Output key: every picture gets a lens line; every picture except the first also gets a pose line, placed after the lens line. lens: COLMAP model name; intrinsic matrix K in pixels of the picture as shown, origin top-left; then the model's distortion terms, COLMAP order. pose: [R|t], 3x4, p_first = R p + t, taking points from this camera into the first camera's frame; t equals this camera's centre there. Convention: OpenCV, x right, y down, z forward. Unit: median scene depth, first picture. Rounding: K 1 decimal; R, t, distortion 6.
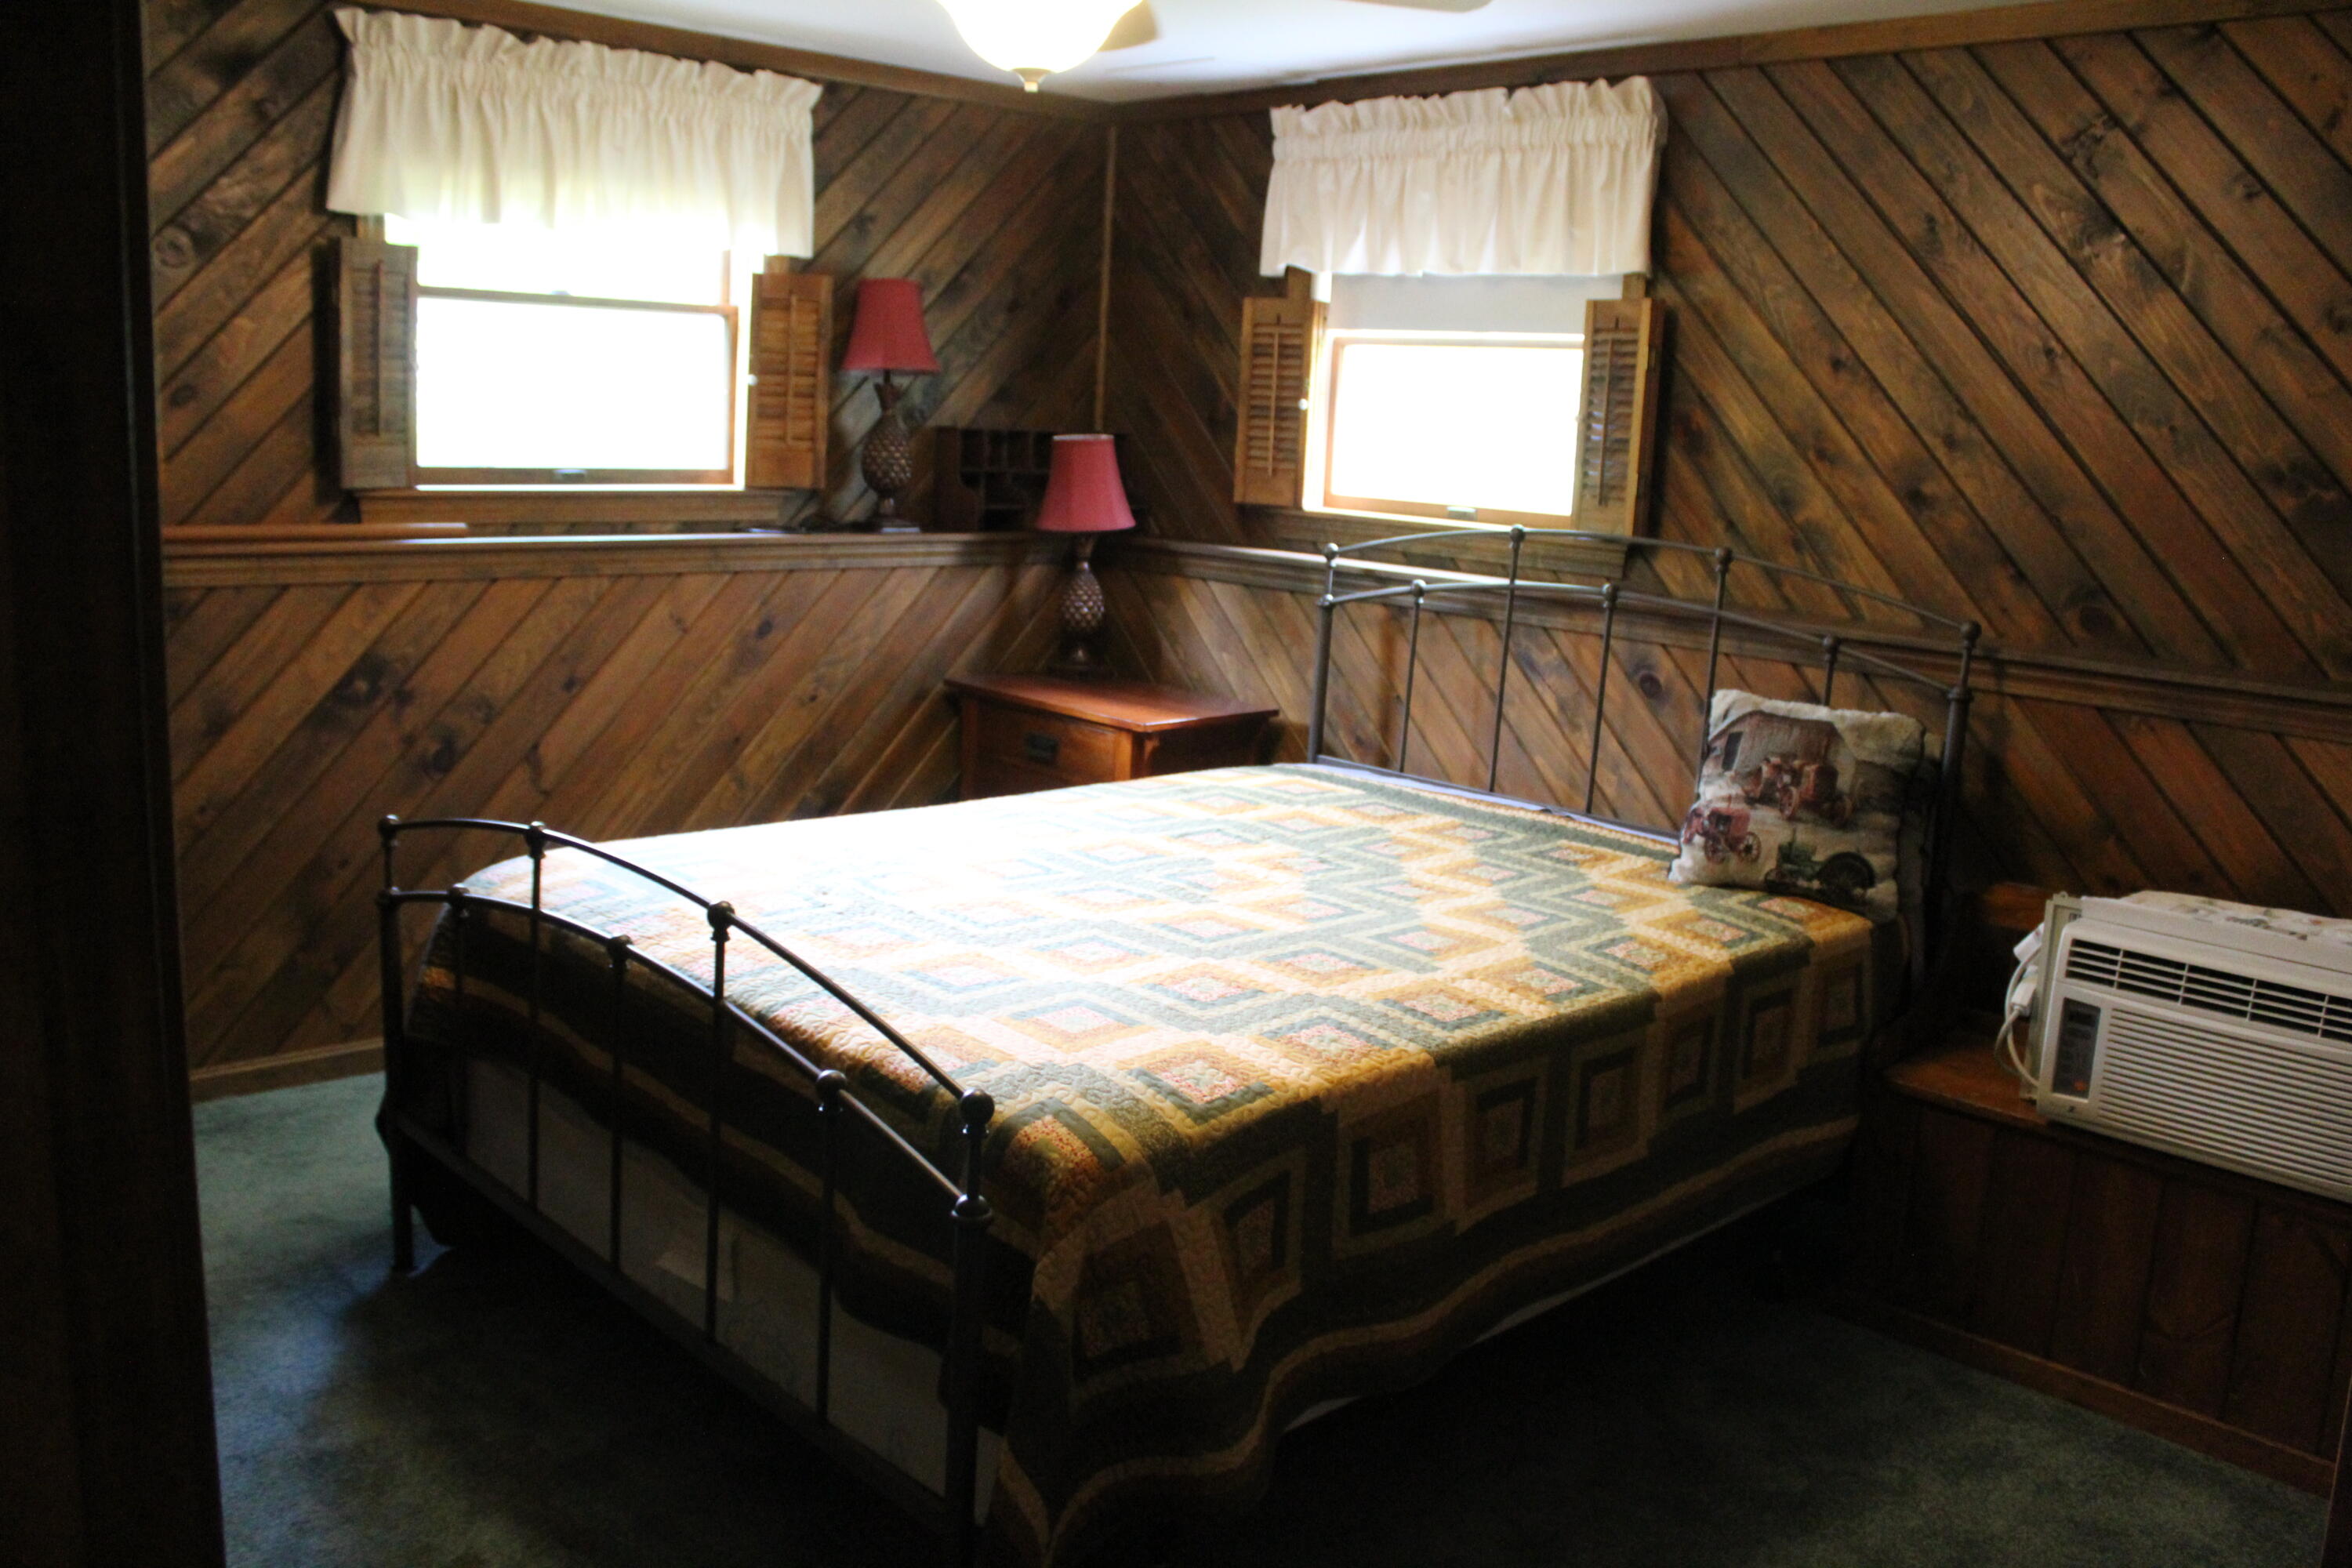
lens RADIAL K [[1973.6, 0, 1177.1], [0, 1973.6, 786.0], [0, 0, 1]] dist [-0.149680, 0.120597]
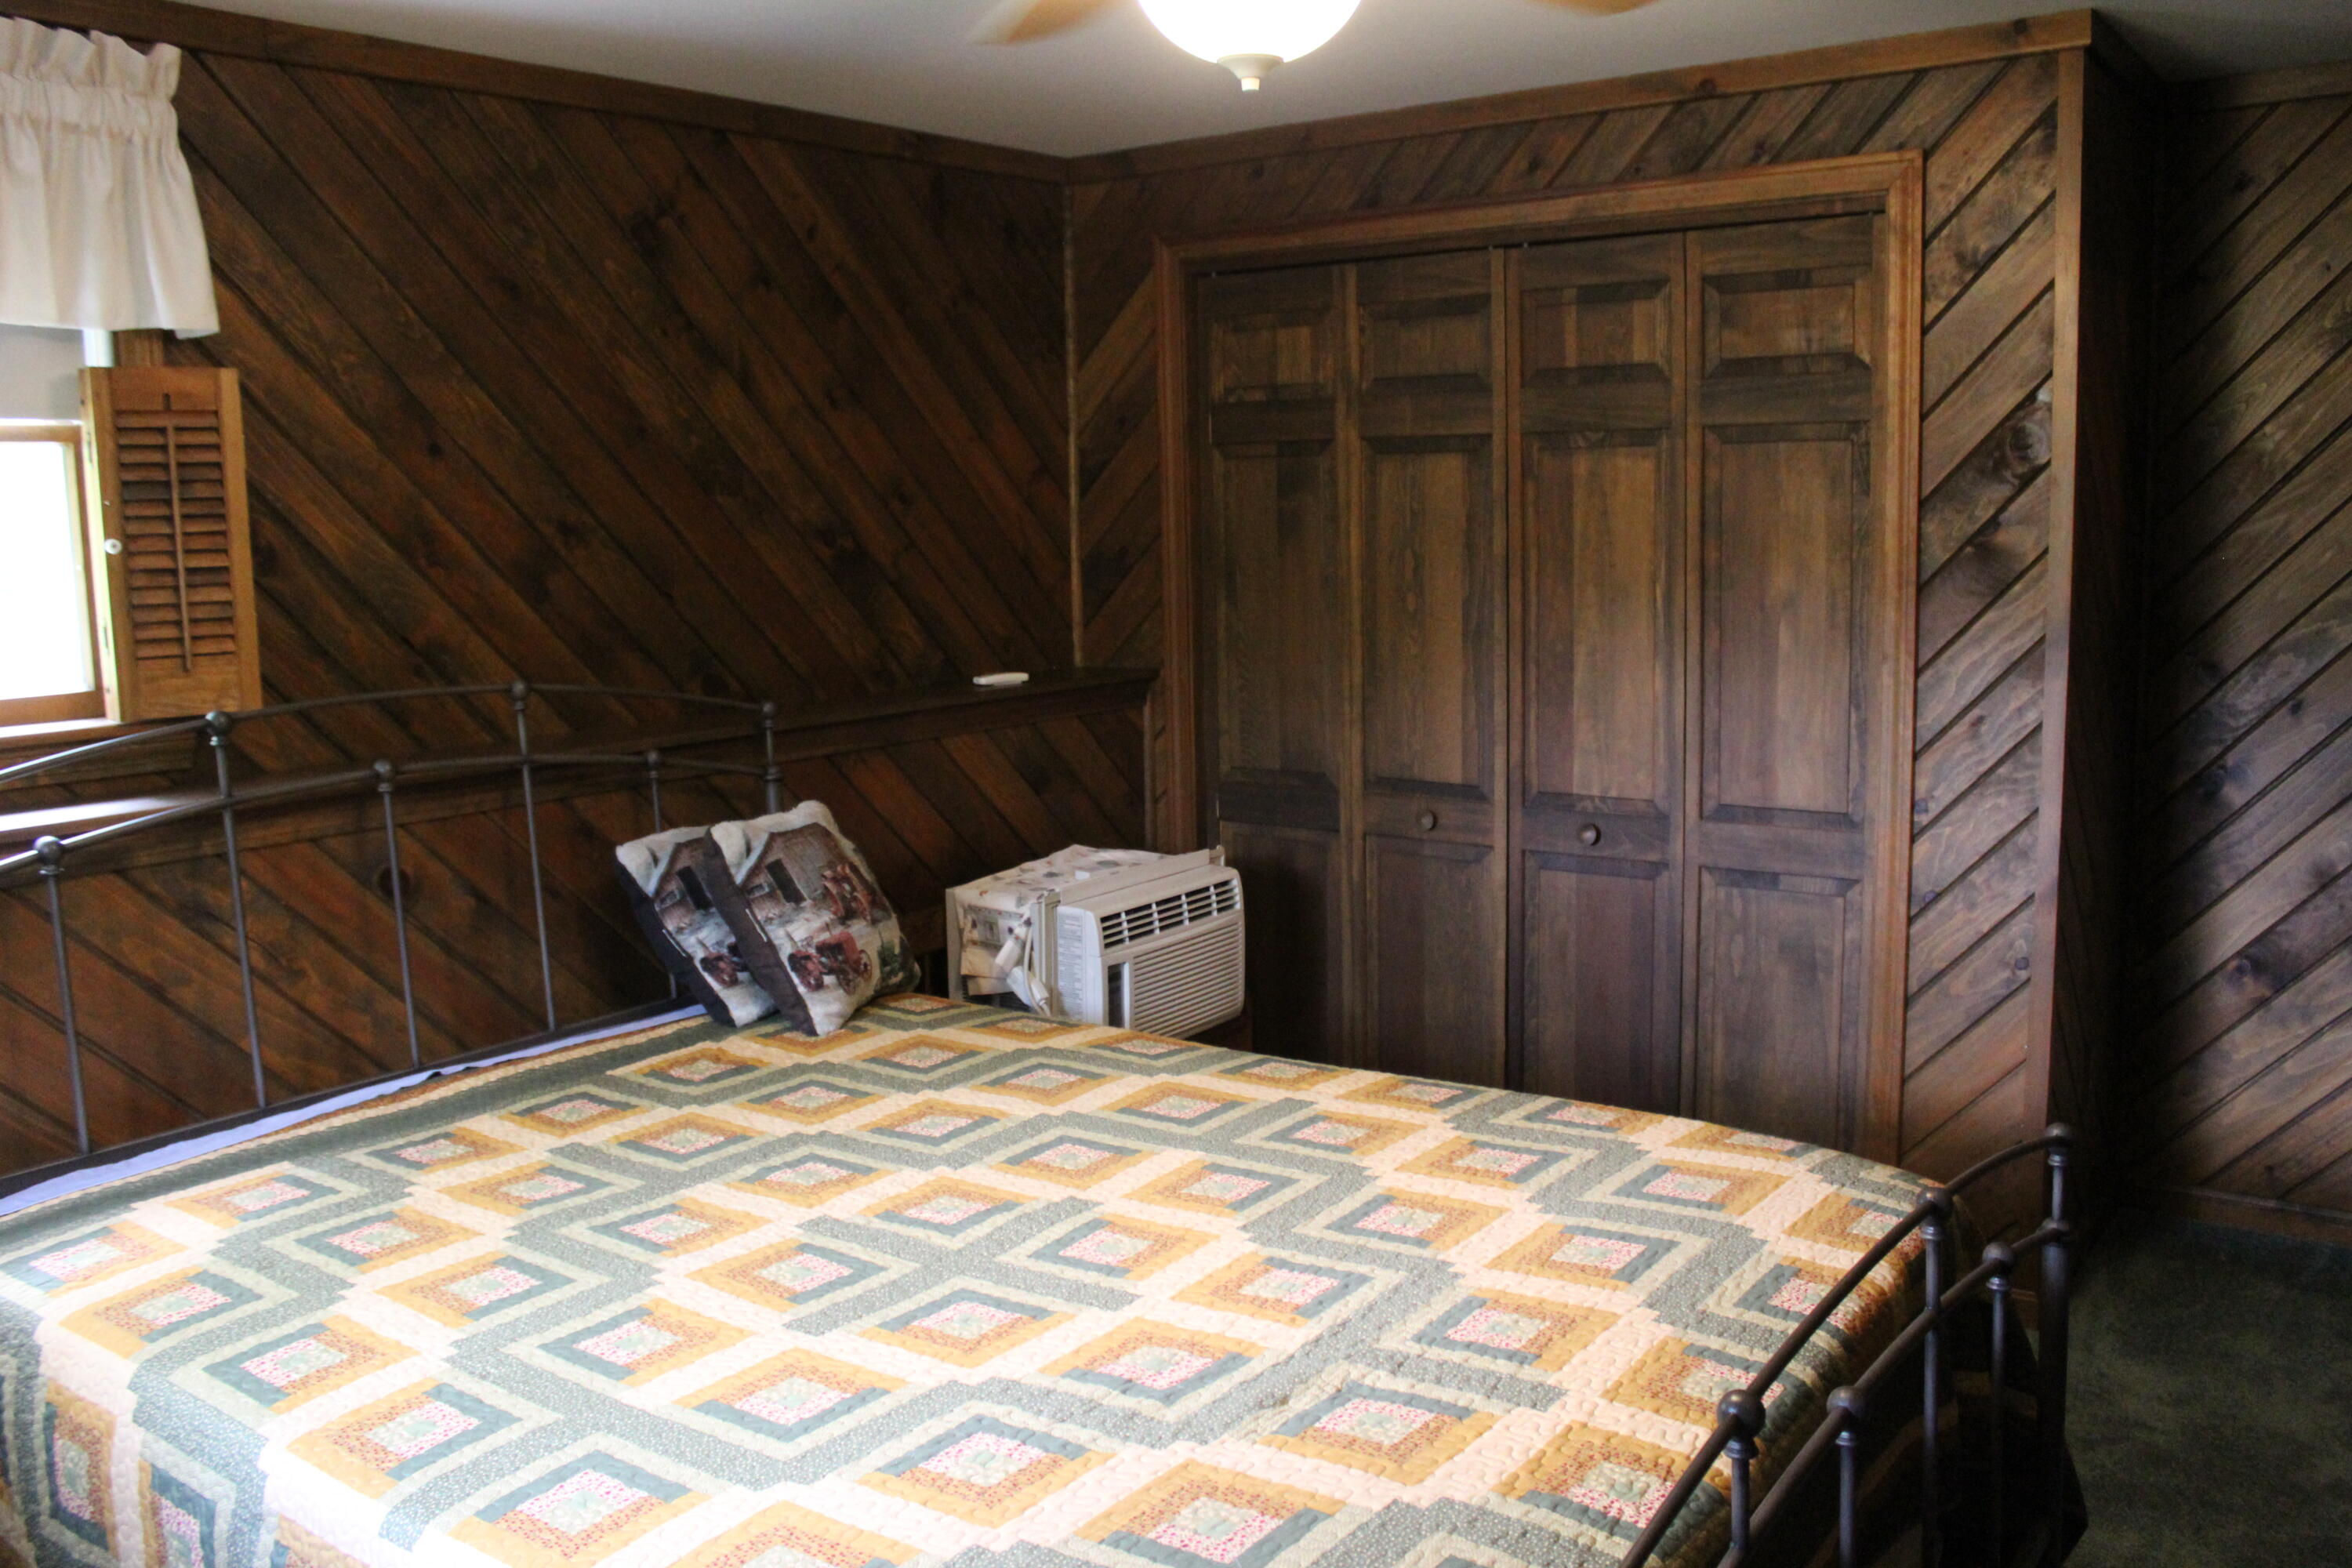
lens RADIAL K [[1973.6, 0, 1177.4], [0, 1973.6, 785.9], [0, 0, 1]] dist [-0.149680, 0.120597]
pose [[-0.174043, -0.185224, 0.967161, -0.603155], [0.197163, 0.955709, 0.218511, -0.217747], [-0.964798, 0.228719, -0.129815, 0.910972]]
